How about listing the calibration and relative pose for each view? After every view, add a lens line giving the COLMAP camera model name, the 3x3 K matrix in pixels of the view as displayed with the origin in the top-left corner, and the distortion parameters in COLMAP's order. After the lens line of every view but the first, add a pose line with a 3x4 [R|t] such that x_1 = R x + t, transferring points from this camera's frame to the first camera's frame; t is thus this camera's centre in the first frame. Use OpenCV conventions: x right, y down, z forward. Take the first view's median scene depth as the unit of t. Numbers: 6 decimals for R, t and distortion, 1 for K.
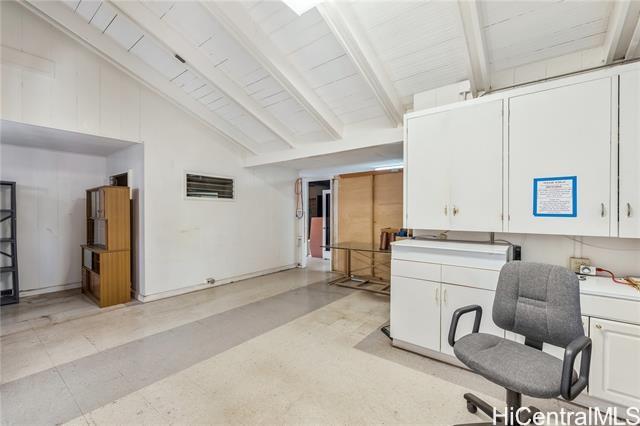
lens RADIAL K [[269.1, 0, 320.0], [0, 269.1, 213.0], [0, 0, 1]] dist [-0.015974, -0.000086]
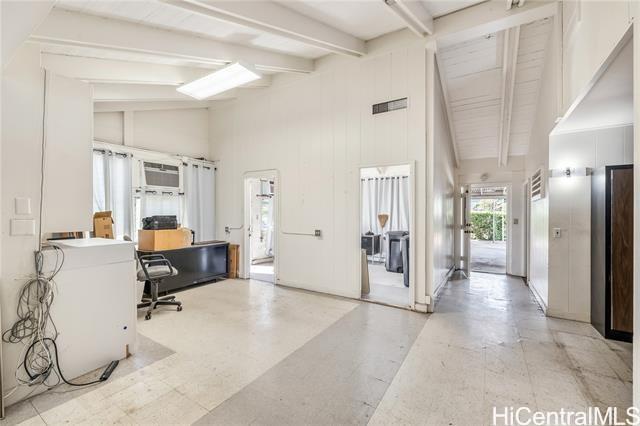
lens RADIAL K [[268.1, 0, 322.5], [0, 268.1, 215.0], [0, 0, 1]] dist [0.000335, 0.000080]
pose [[-0.994608, 0.000866, -0.103699, -0.217077], [-0.000735, 0.999881, 0.015404, -0.004236], [0.103700, 0.015397, -0.994489, 1.446856]]
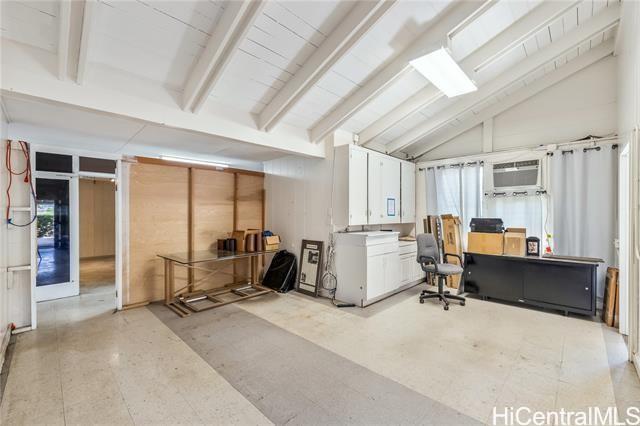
lens RADIAL K [[268.1, 0, 322.5], [0, 268.1, 215.0], [0, 0, 1]] dist [0.000335, 0.000080]
pose [[0.104811, 0.001708, 0.994491, -0.857114], [0.001236, 0.999998, -0.001848, 0.004703], [-0.994491, 0.001423, 0.104809, 0.778213]]
